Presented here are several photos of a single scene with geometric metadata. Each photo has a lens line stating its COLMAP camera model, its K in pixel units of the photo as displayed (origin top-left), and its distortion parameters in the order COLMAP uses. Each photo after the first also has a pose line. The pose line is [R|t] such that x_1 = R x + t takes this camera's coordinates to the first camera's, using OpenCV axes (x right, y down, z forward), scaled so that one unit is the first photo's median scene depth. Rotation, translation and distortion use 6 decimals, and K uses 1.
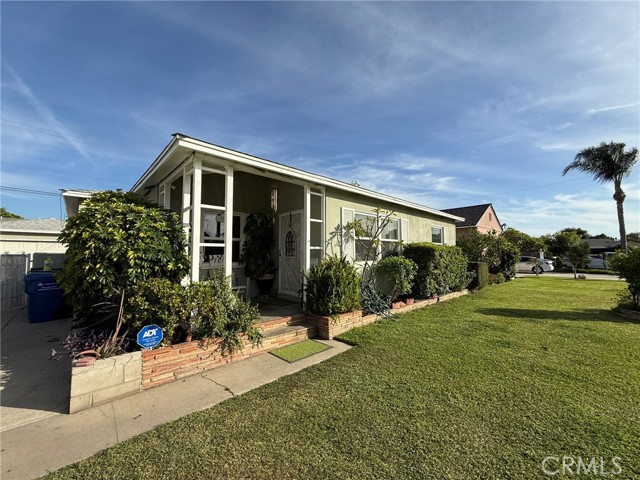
lens RADIAL K [[254.8, 0, 317.7], [0, 254.8, 237.9], [0, 0, 1]] dist [-0.002388, 0.000147]
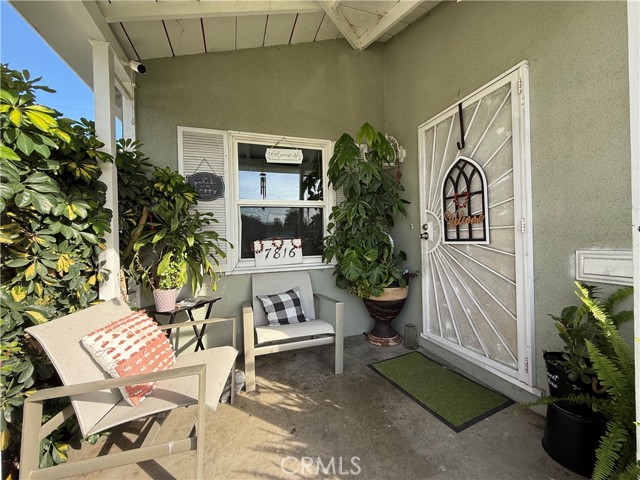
lens RADIAL K [[254.8, 0, 316.9], [0, 254.8, 237.9], [0, 0, 1]] dist [-0.002388, 0.000147]
pose [[0.908684, -0.021367, -0.416938, -0.137555], [0.053792, 0.996357, 0.066174, 0.036389], [0.414005, -0.082559, 0.906523, 0.610773]]
